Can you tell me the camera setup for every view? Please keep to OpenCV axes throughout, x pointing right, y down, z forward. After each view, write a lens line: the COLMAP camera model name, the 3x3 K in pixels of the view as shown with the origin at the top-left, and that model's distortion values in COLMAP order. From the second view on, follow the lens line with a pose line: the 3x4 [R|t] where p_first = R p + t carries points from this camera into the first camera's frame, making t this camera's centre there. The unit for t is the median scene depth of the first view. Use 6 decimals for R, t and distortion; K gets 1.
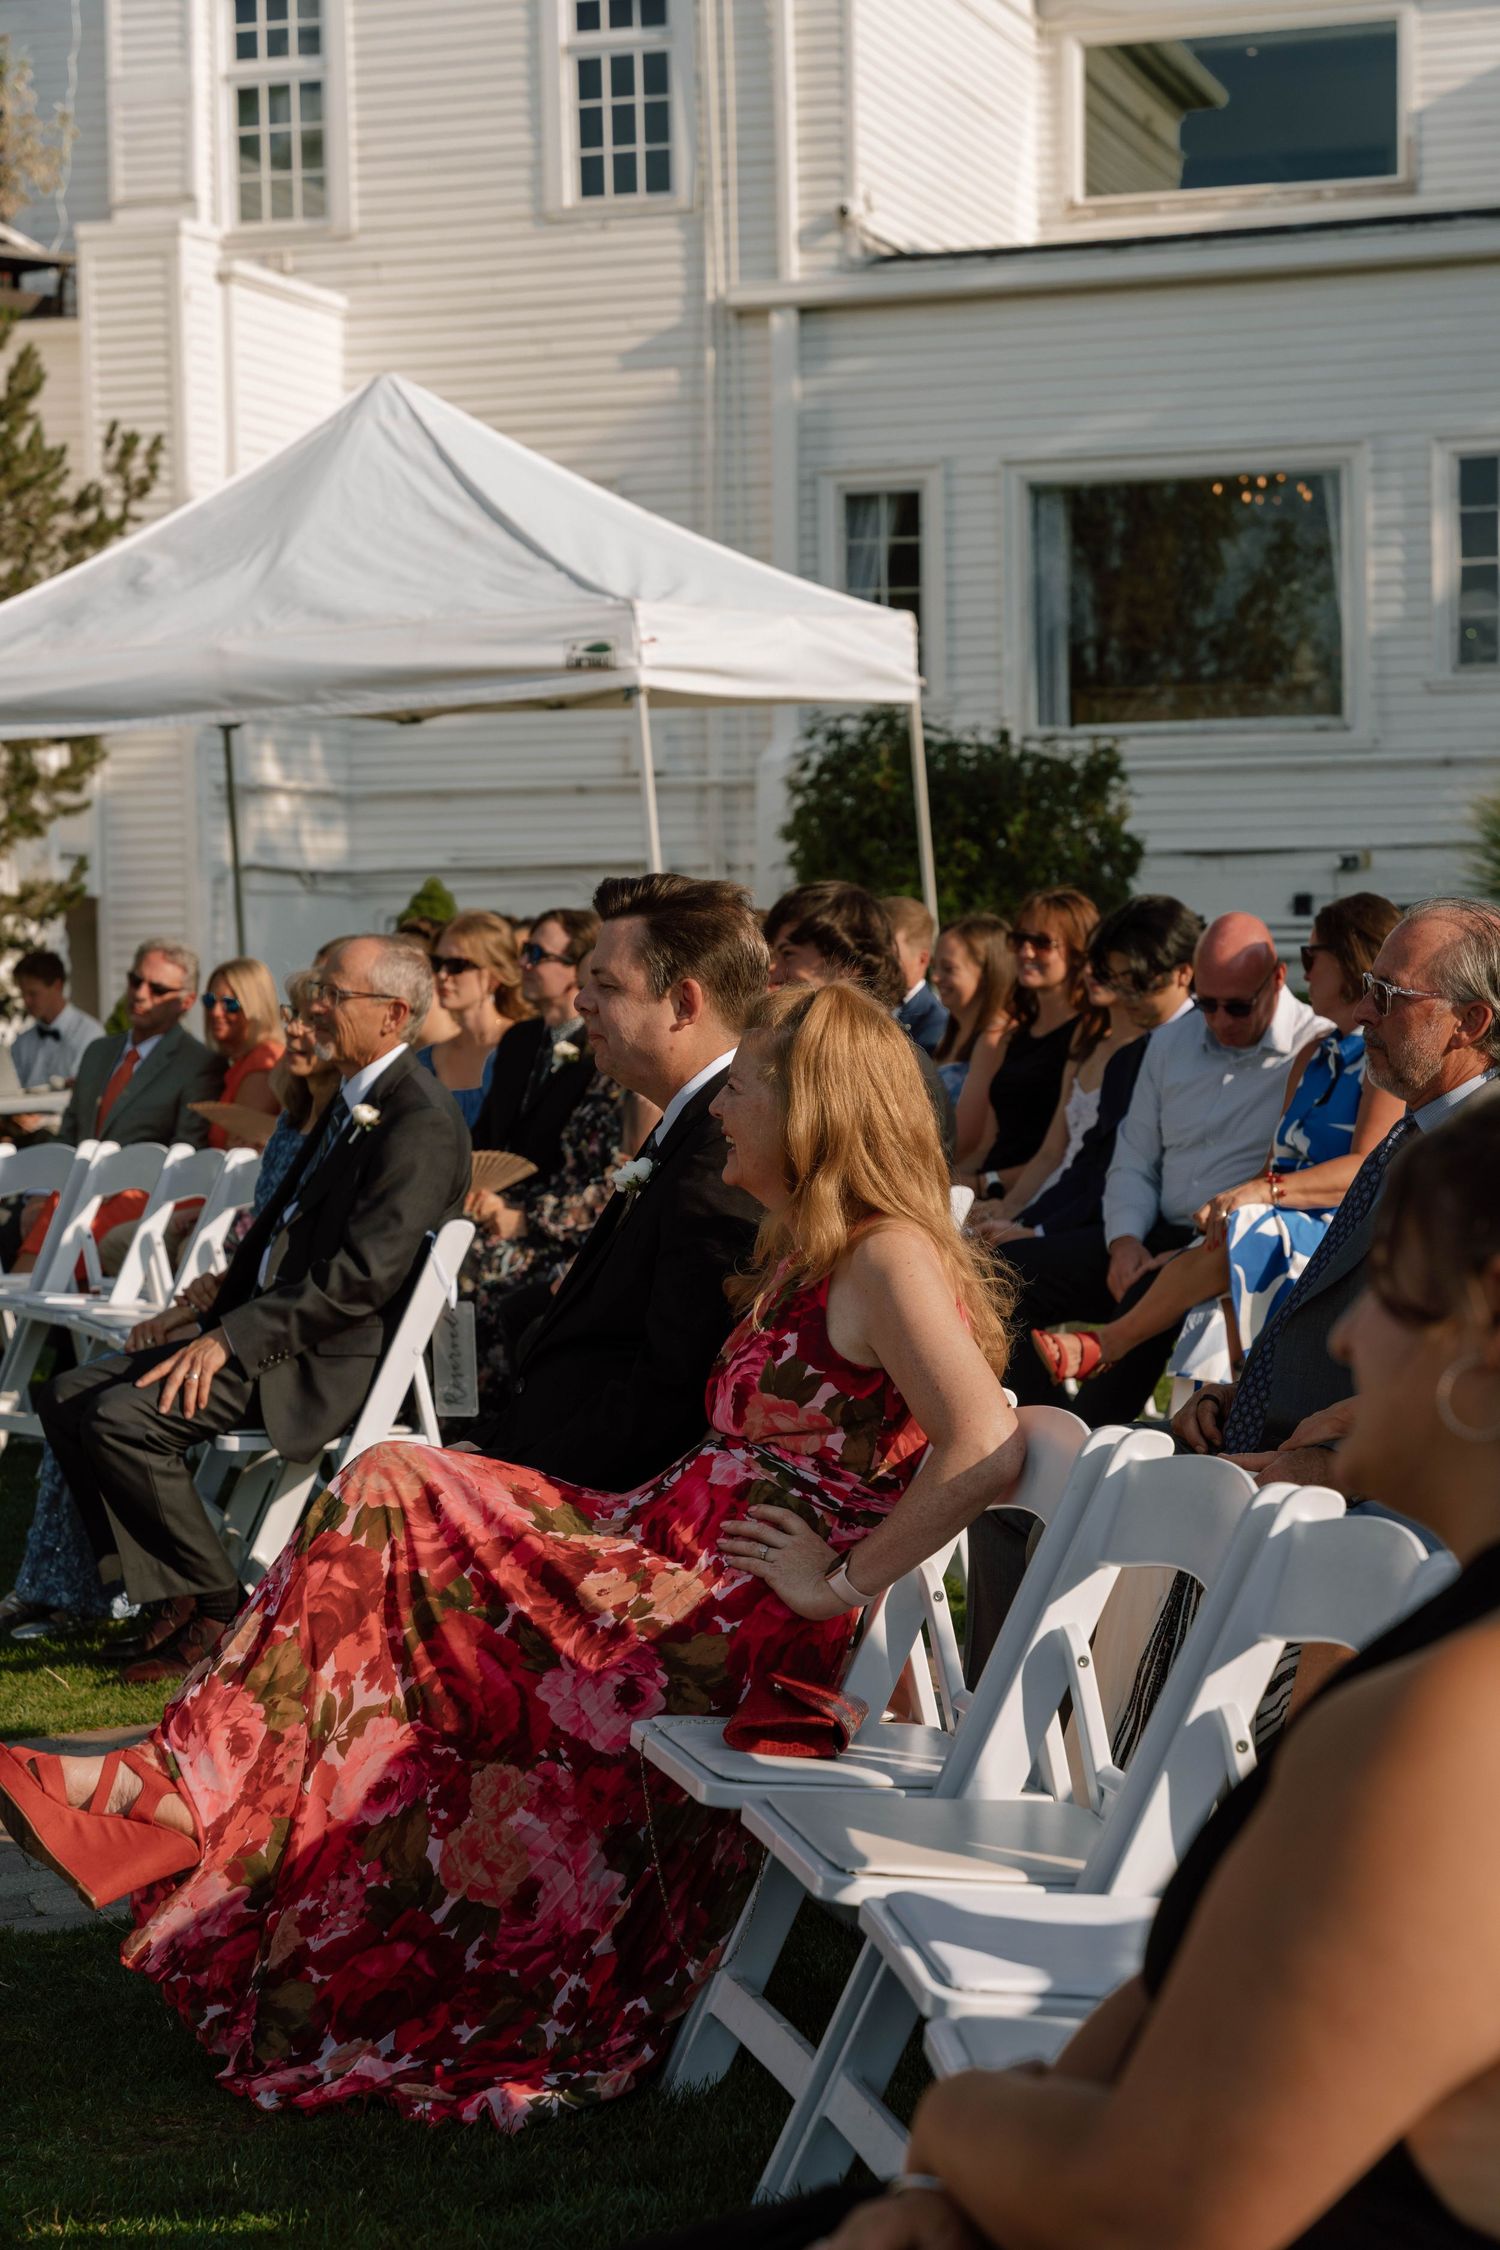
lens RADIAL K [[4363.8, 0, 741.3], [0, 4363.8, 1128.5], [0, 0, 1]] dist [0.045964, 0.000000]
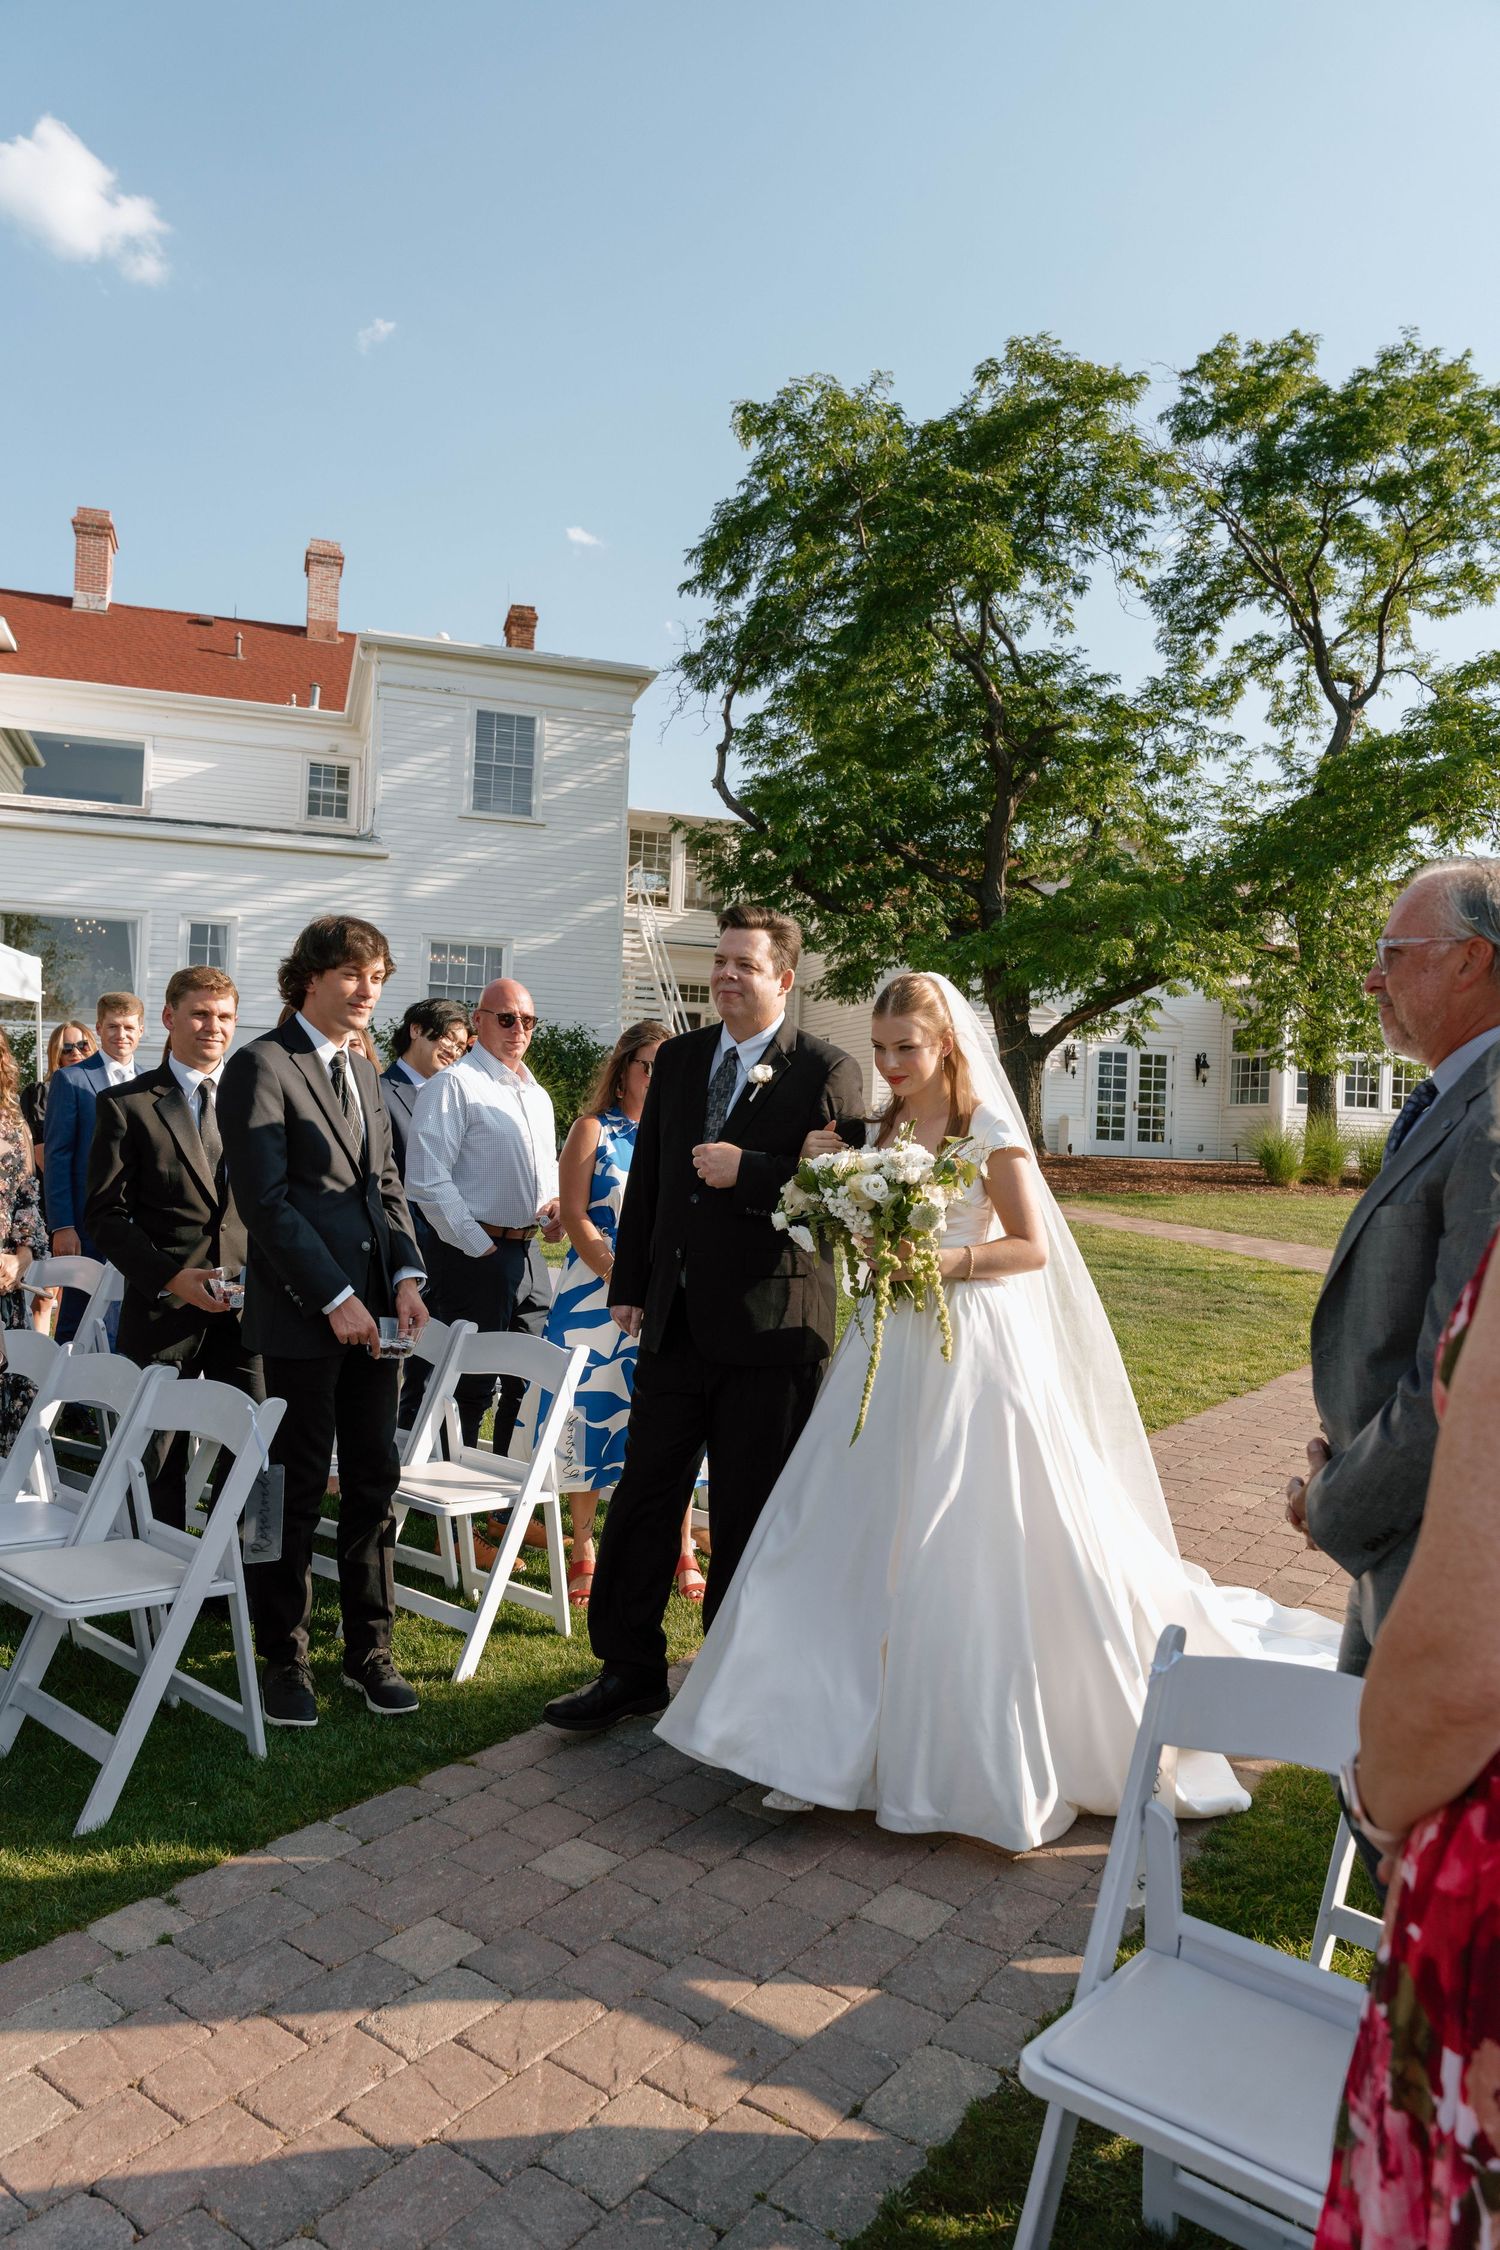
lens RADIAL K [[1501.3, 0, 750.6], [0, 1501.3, 1117.8], [0, 0, 1]] dist [-0.001069, 0.005123]
pose [[0.814044, 0.056780, 0.578021, -0.051791], [-0.029452, 0.997965, -0.056555, -0.009441], [-0.580056, 0.029014, 0.814060, 0.149572]]
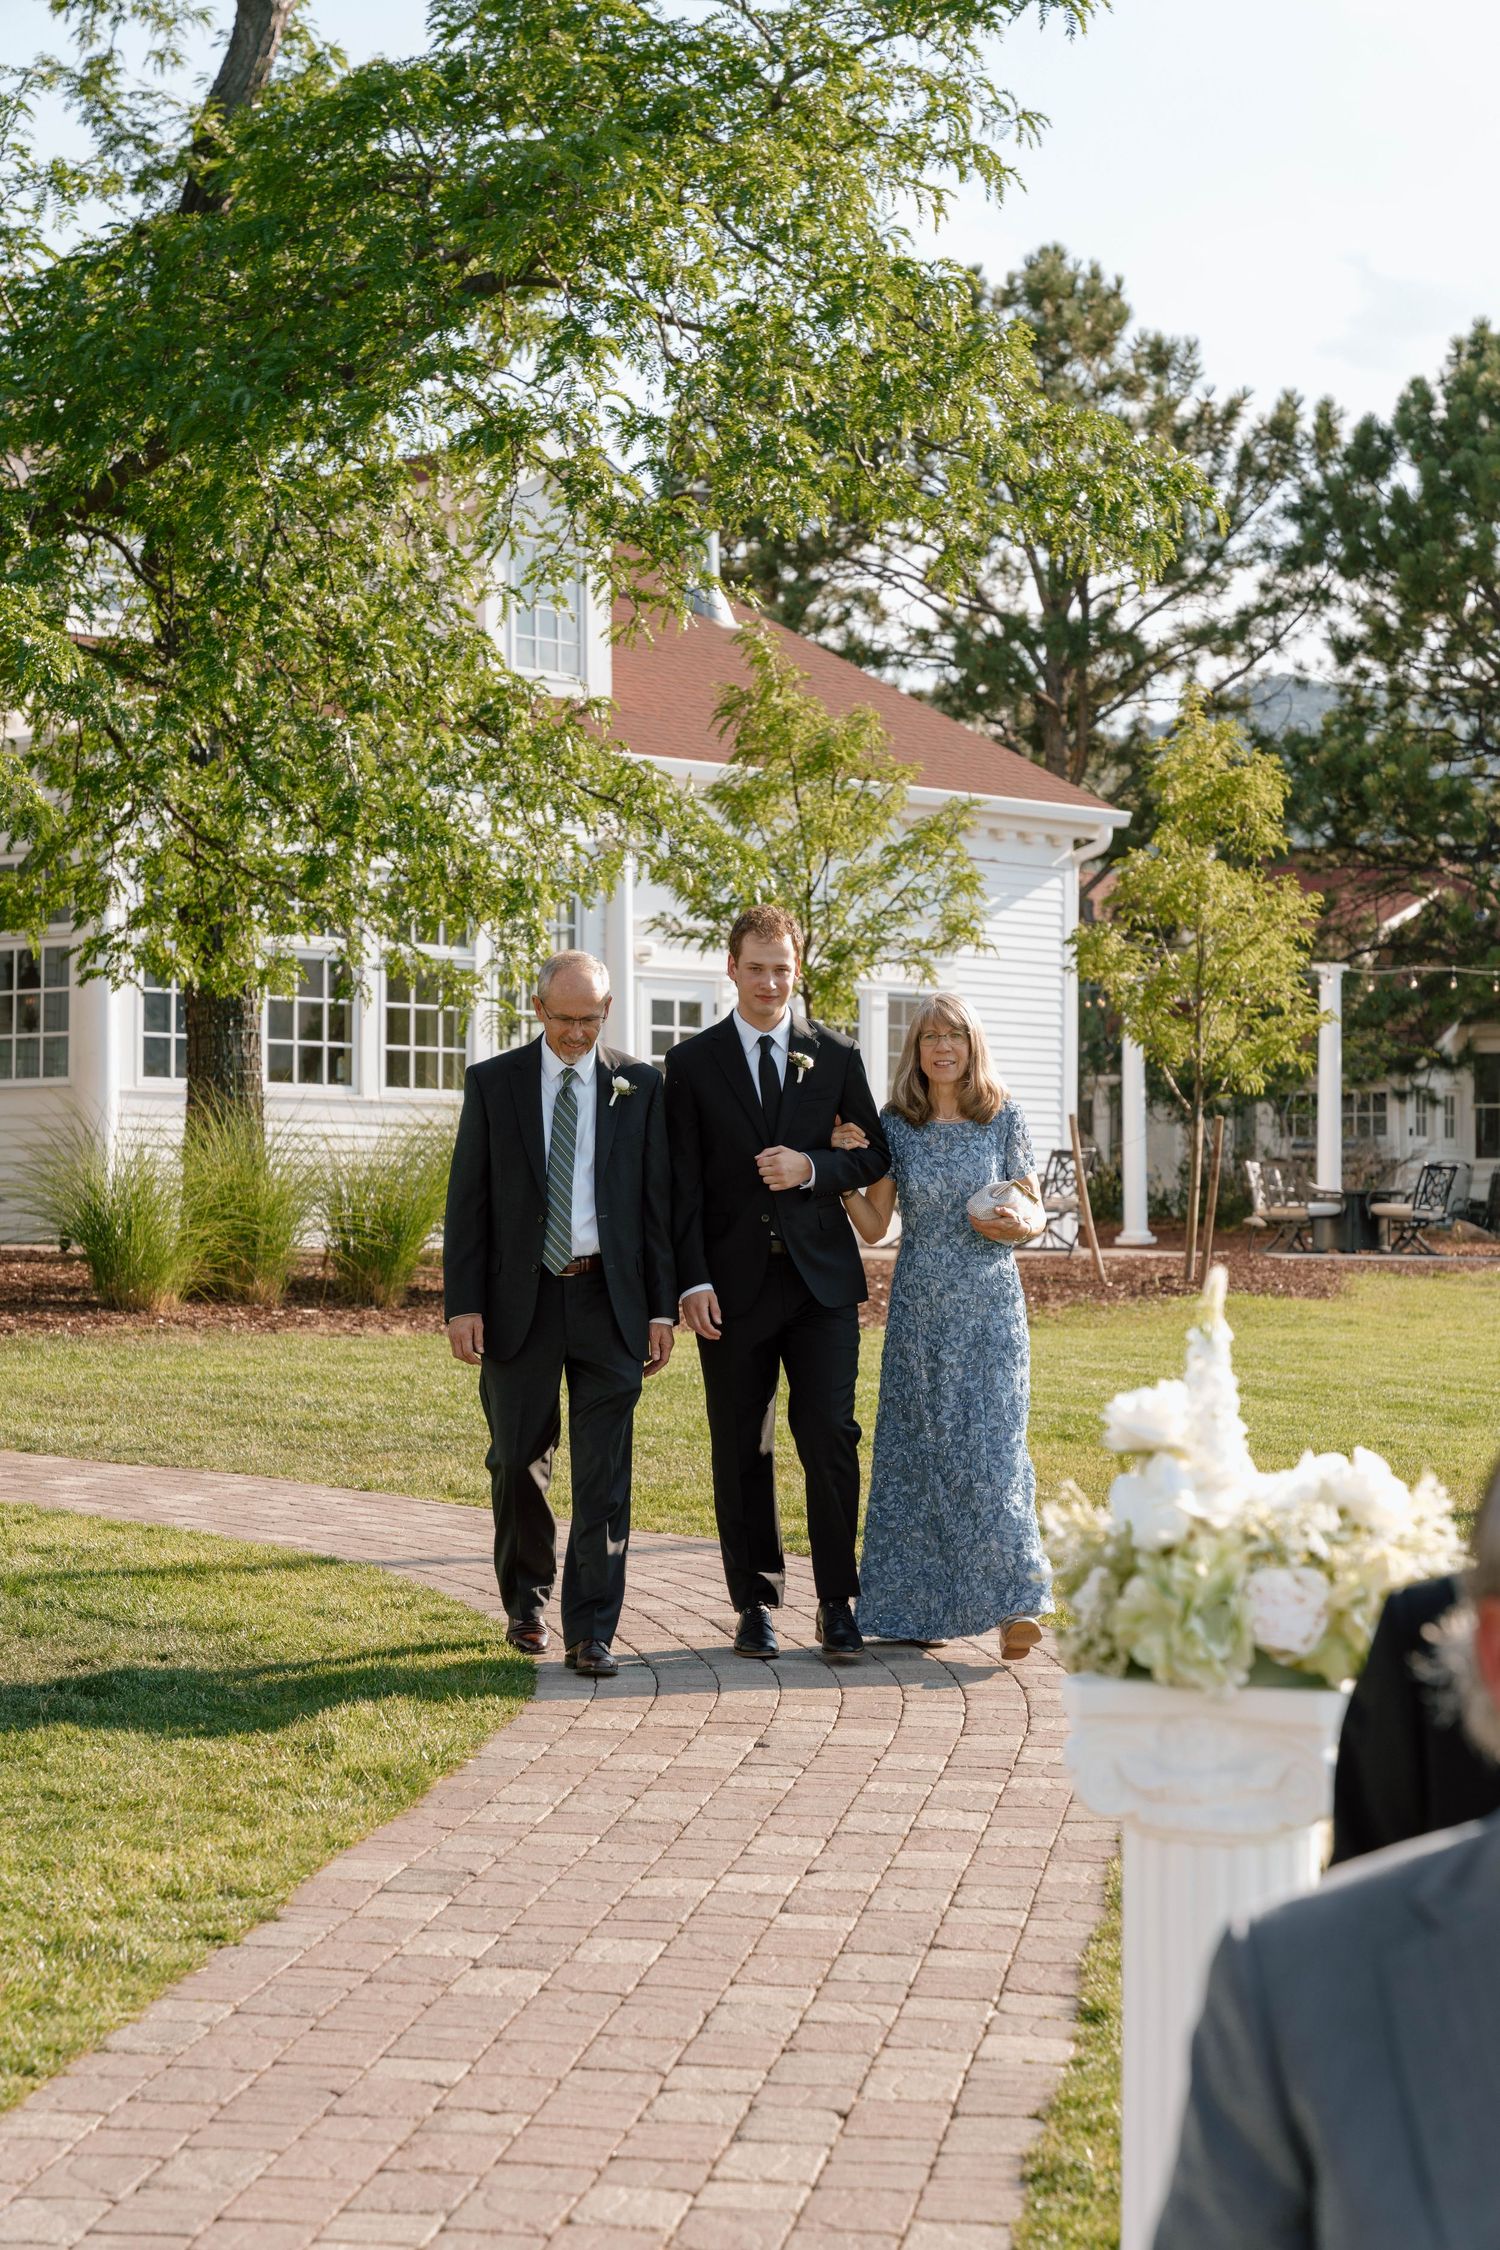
lens RADIAL K [[4340.8, 0, 750.2], [0, 4340.8, 1131.6], [0, 0, 1]] dist [0.055181, 0.000000]
pose [[0.431851, 0.039851, 0.901064, -0.049281], [0.025490, 0.998085, -0.056359, -0.011141], [-0.901585, 0.047307, 0.430008, 0.175729]]
